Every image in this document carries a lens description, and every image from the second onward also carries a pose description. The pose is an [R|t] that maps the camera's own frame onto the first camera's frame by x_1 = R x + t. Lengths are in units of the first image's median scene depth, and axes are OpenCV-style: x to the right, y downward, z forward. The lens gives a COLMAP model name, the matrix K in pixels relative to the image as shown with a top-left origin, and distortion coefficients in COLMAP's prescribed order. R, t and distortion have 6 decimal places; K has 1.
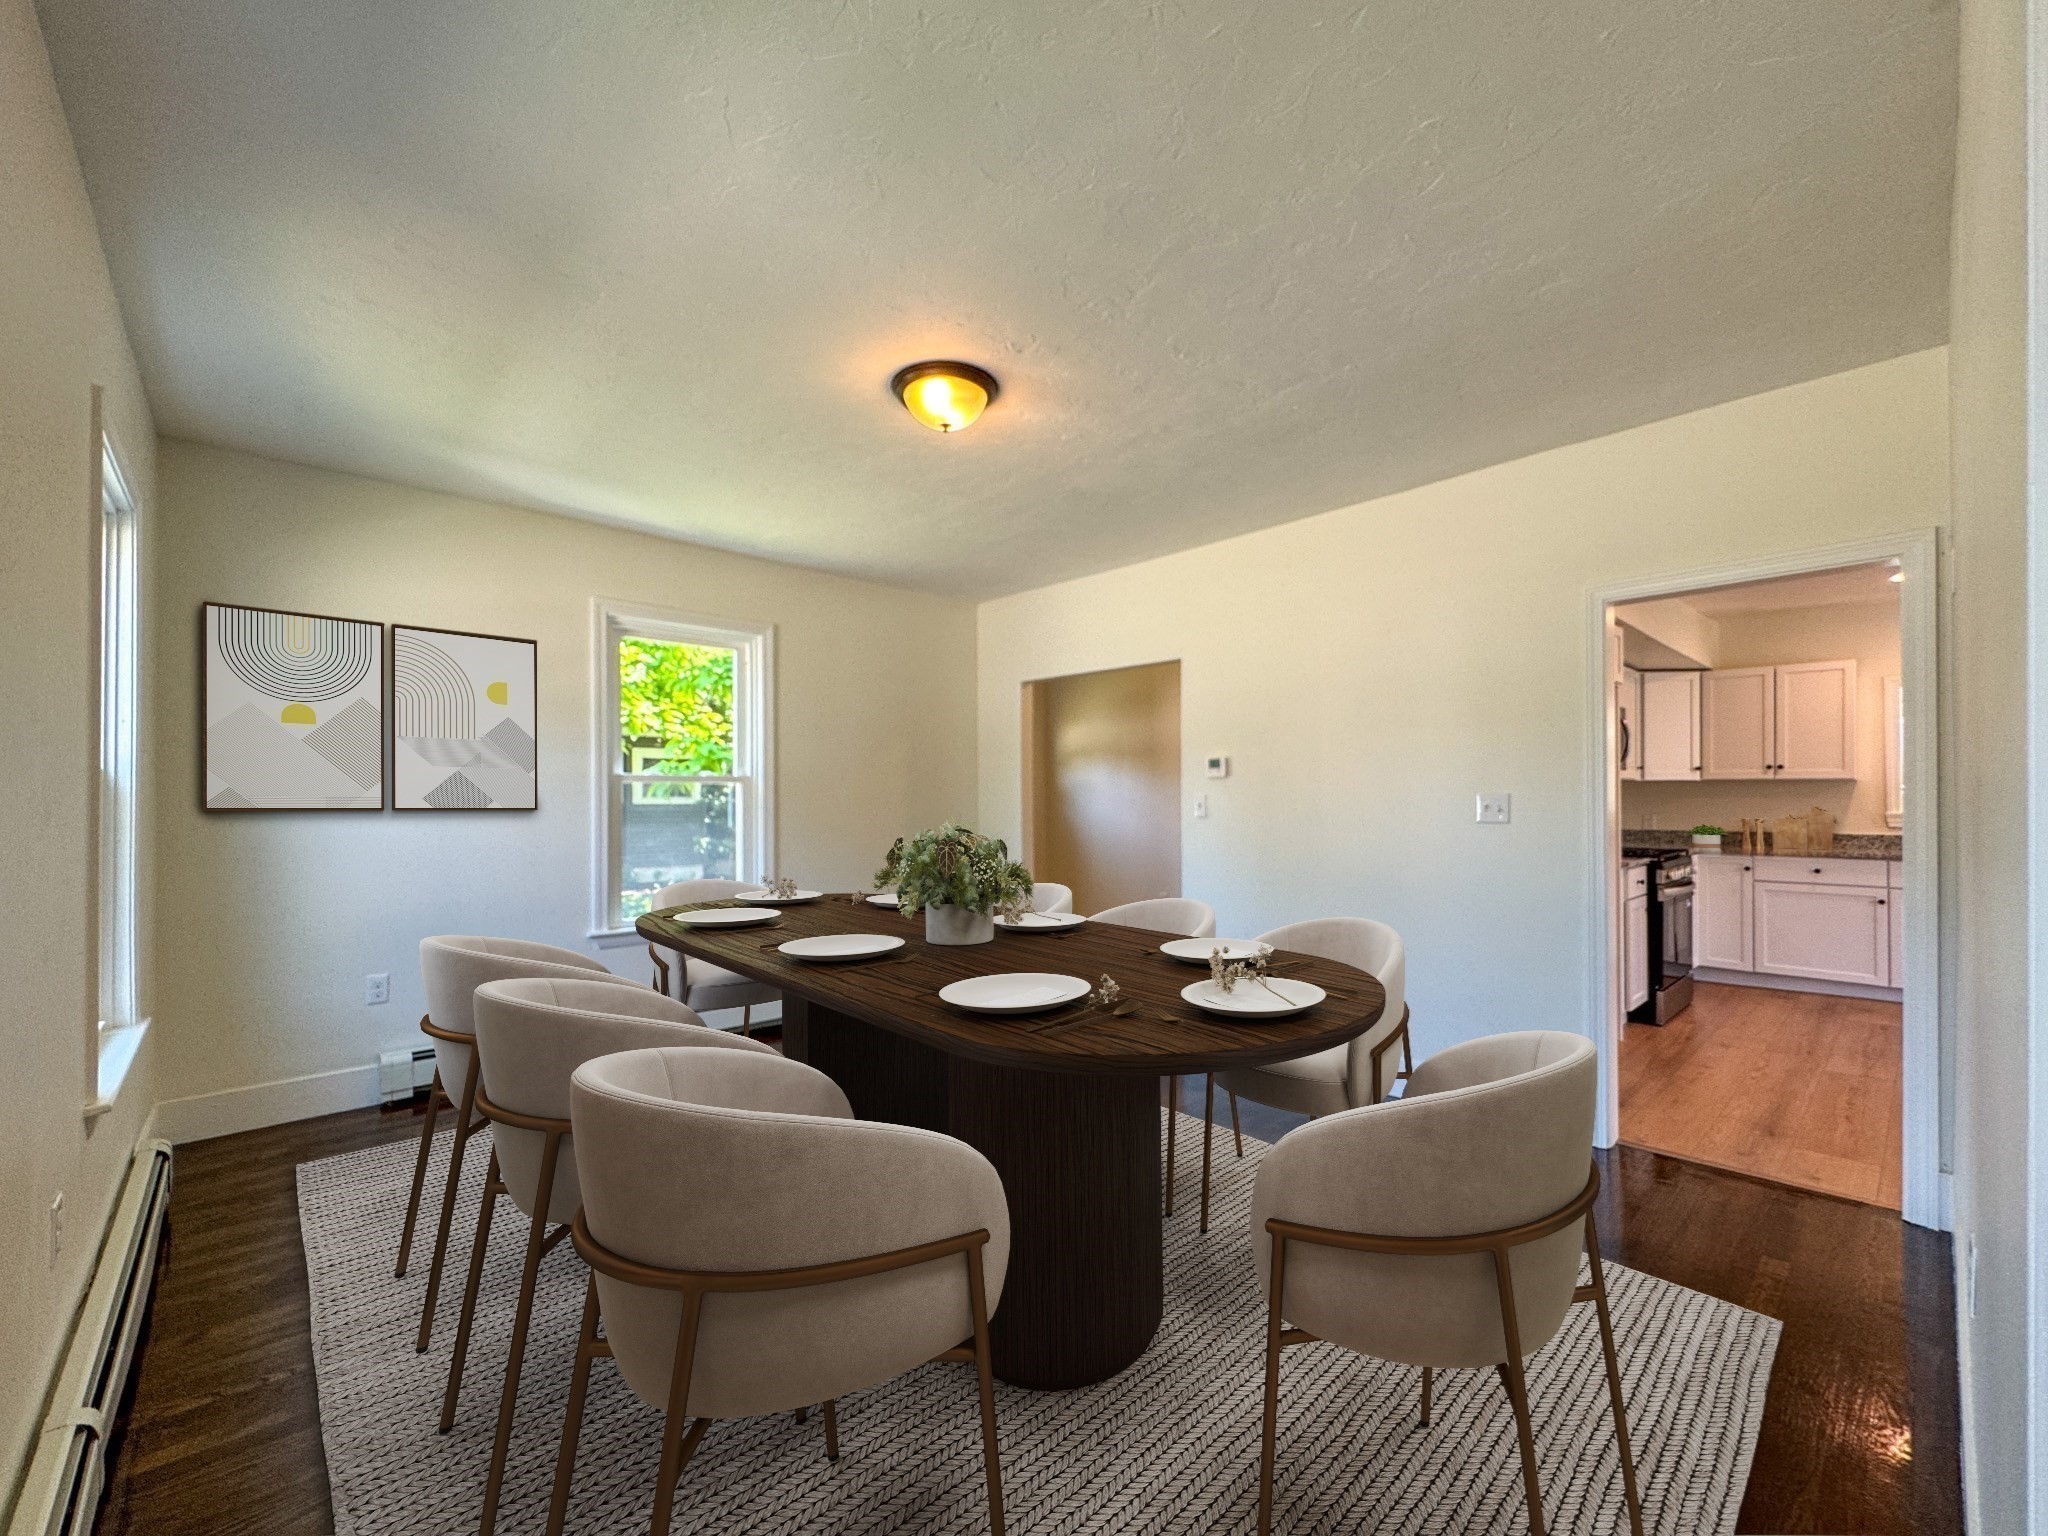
lens RADIAL K [[830.7, 0, 1017.6], [0, 830.7, 797.9], [0, 0, 1]] dist [0.001717, 0.000322]
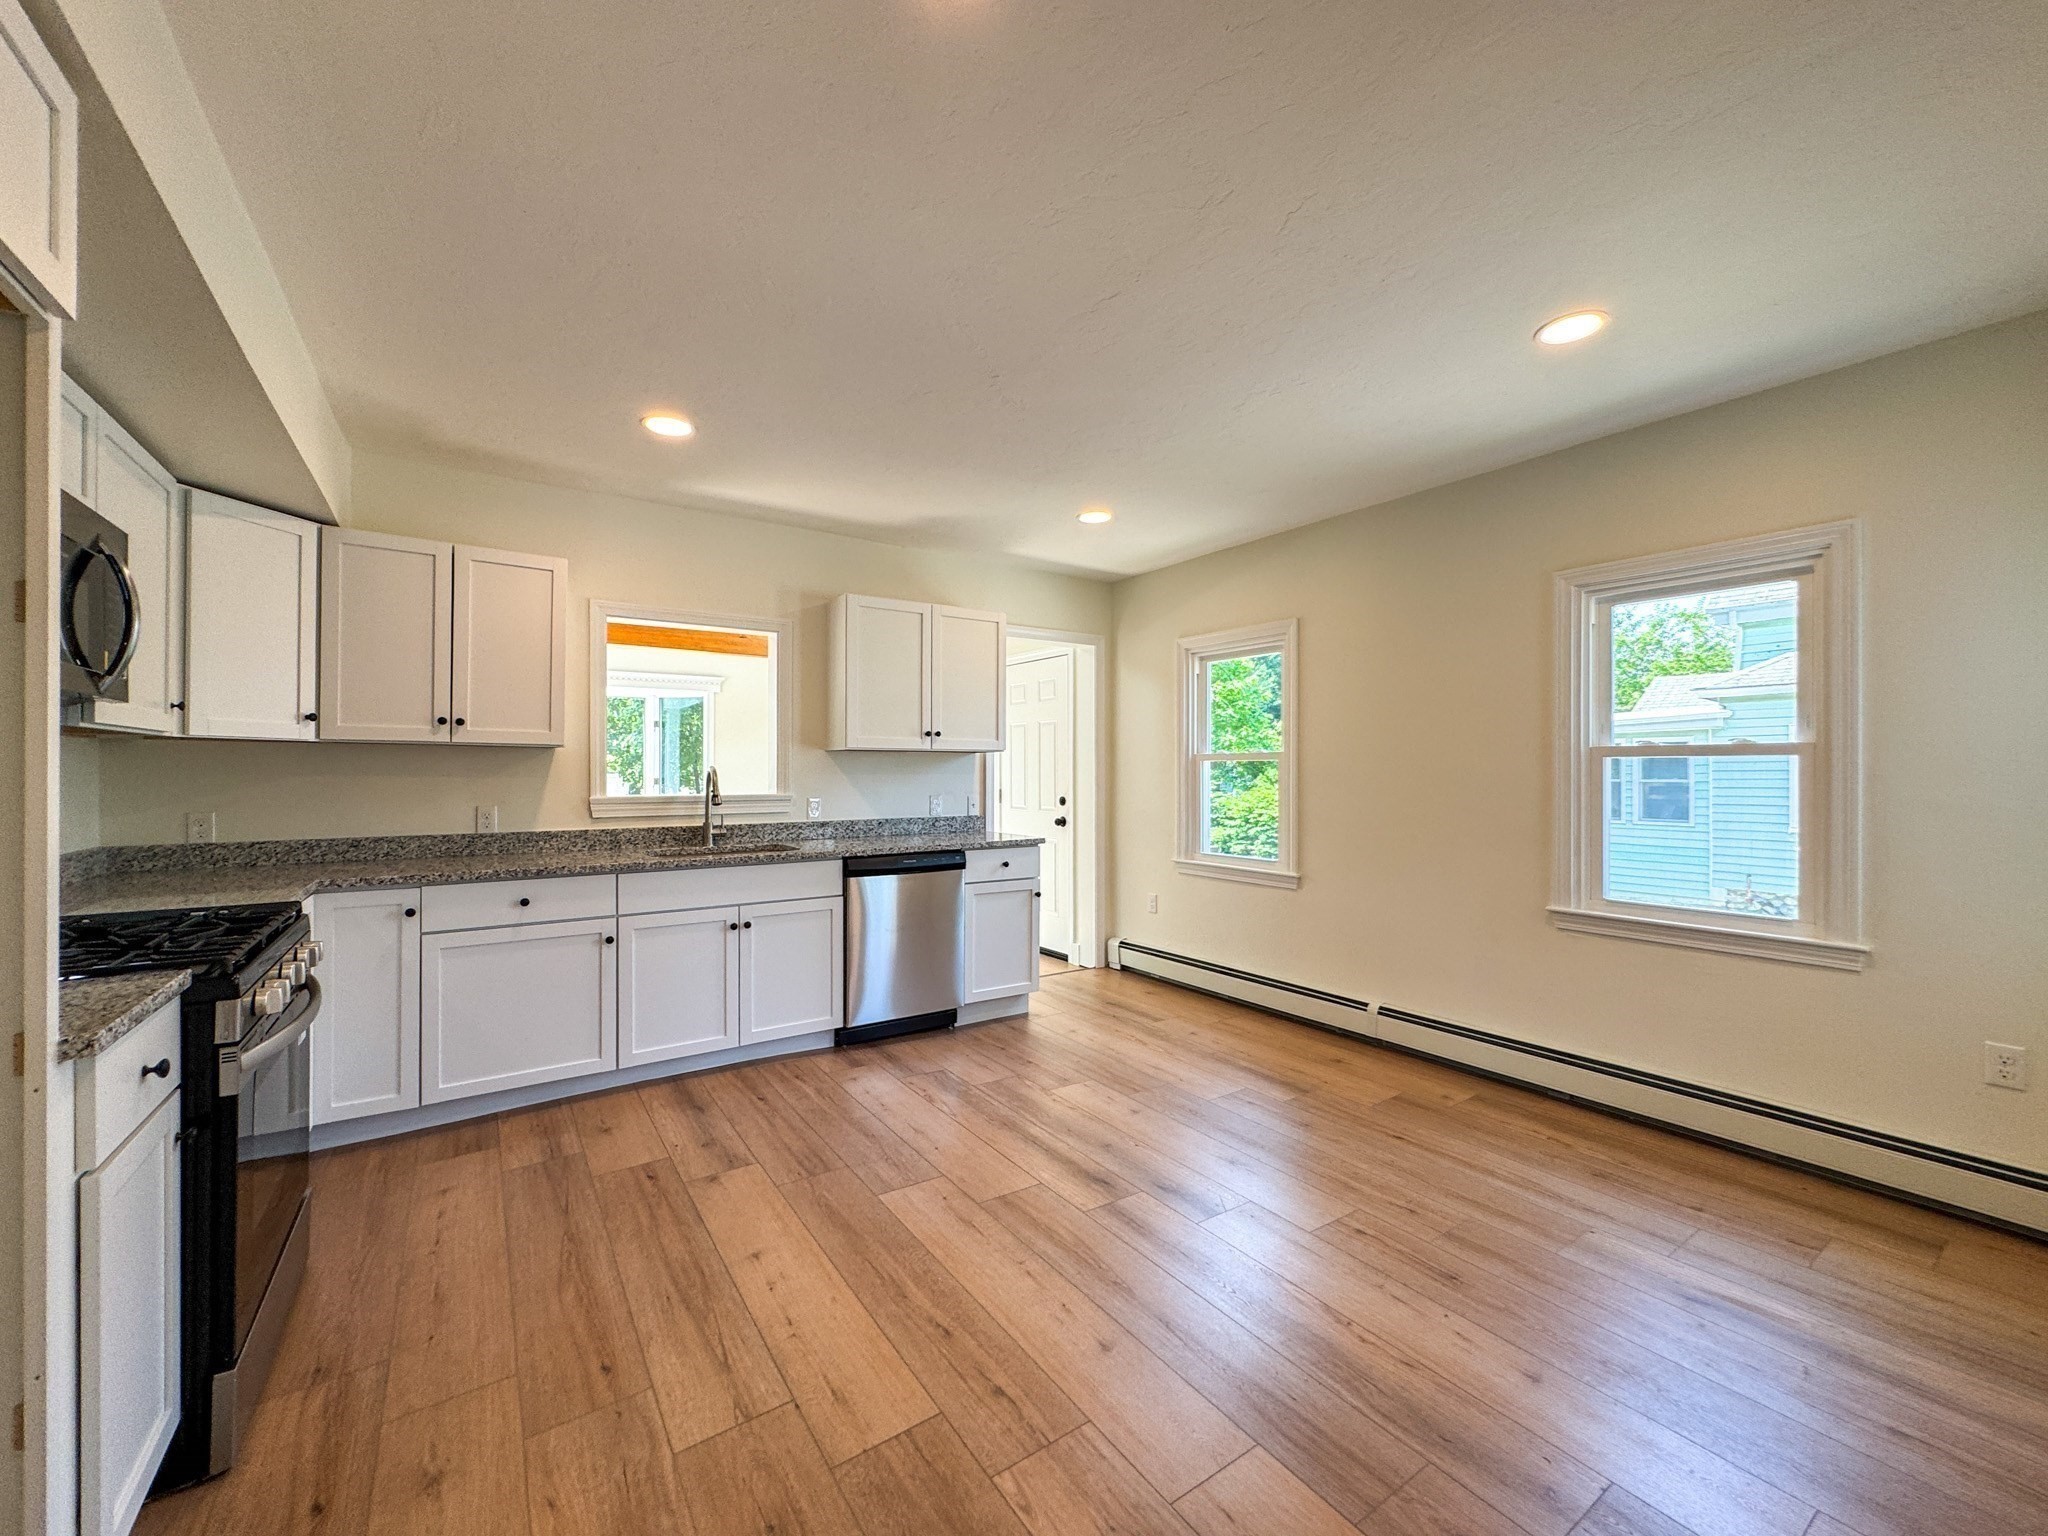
lens RADIAL K [[815.0, 0, 1024.0], [0, 815.0, 768.0], [0, 0, 1]] dist [-0.000760, -0.000216]
pose [[0.136207, 0.004034, 0.990672, 0.457274], [-0.003515, 0.999987, -0.003589, -0.005207], [-0.990674, -0.002994, 0.136220, 0.593872]]
